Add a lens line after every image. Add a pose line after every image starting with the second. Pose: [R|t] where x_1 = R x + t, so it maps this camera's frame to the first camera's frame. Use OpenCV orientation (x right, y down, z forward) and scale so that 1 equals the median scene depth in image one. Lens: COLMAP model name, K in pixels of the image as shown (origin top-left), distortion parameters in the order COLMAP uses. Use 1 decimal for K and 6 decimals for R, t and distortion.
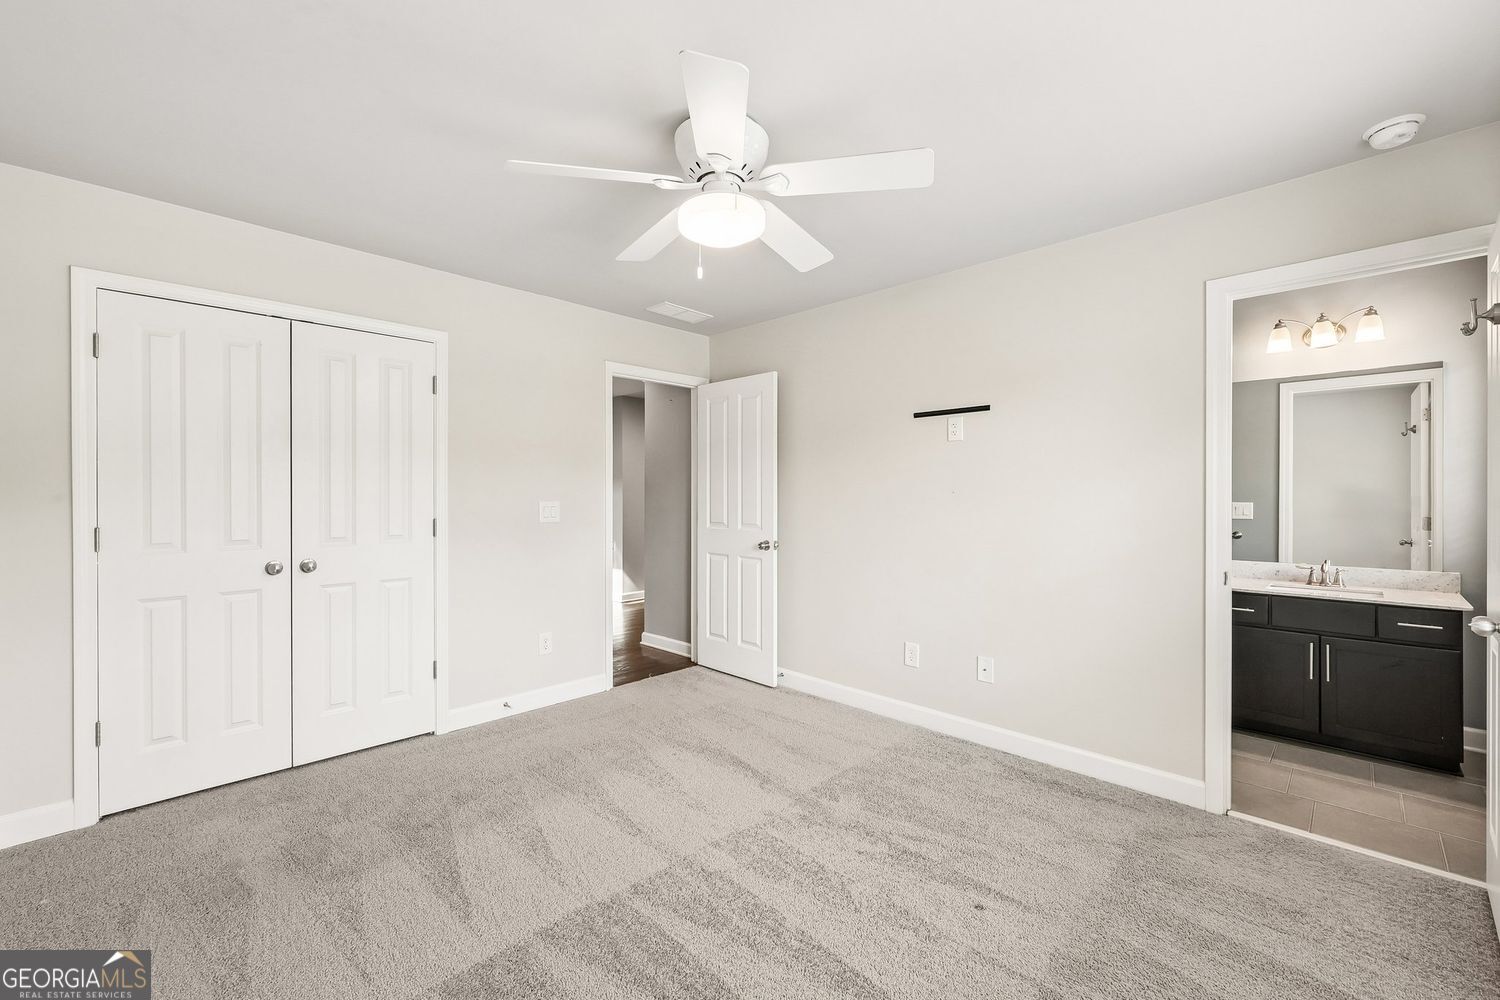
lens RADIAL K [[607.4, 0, 750.0], [0, 607.4, 500.0], [0, 0, 1]] dist [0.000244, 0.000056]
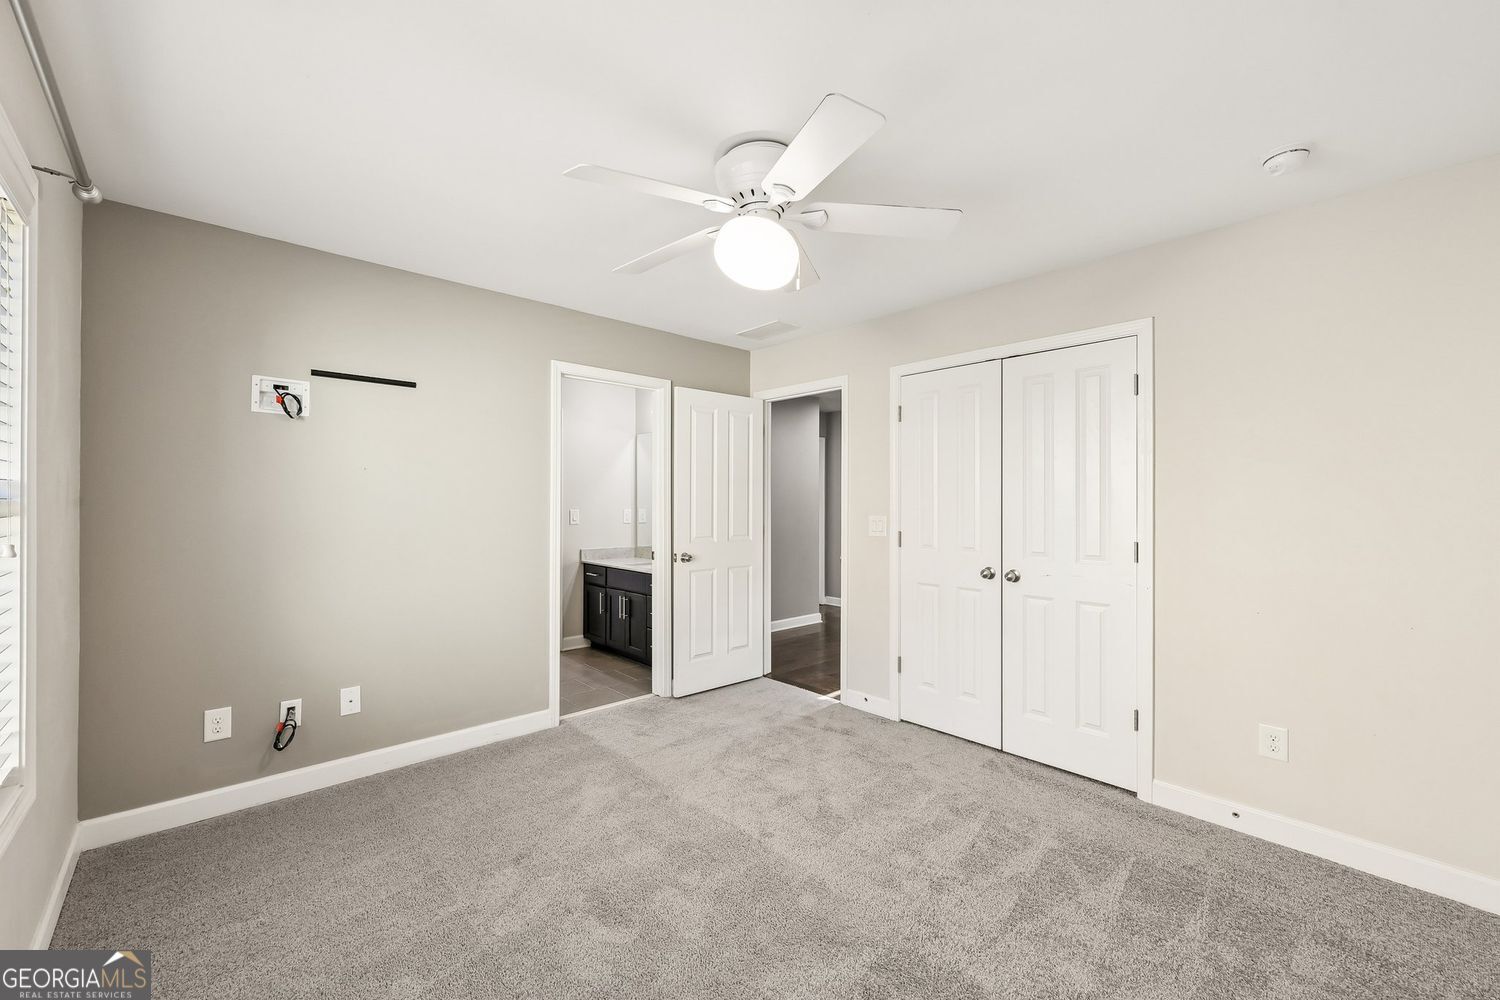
lens RADIAL K [[604.6, 0, 750.0], [0, 604.6, 500.0], [0, 0, 1]] dist [0.000555, -0.000008]
pose [[-0.045480, -0.003739, -0.998958, 0.407735], [-0.013099, 0.999909, -0.003146, -0.020153], [0.998879, 0.012942, -0.045525, 0.581039]]
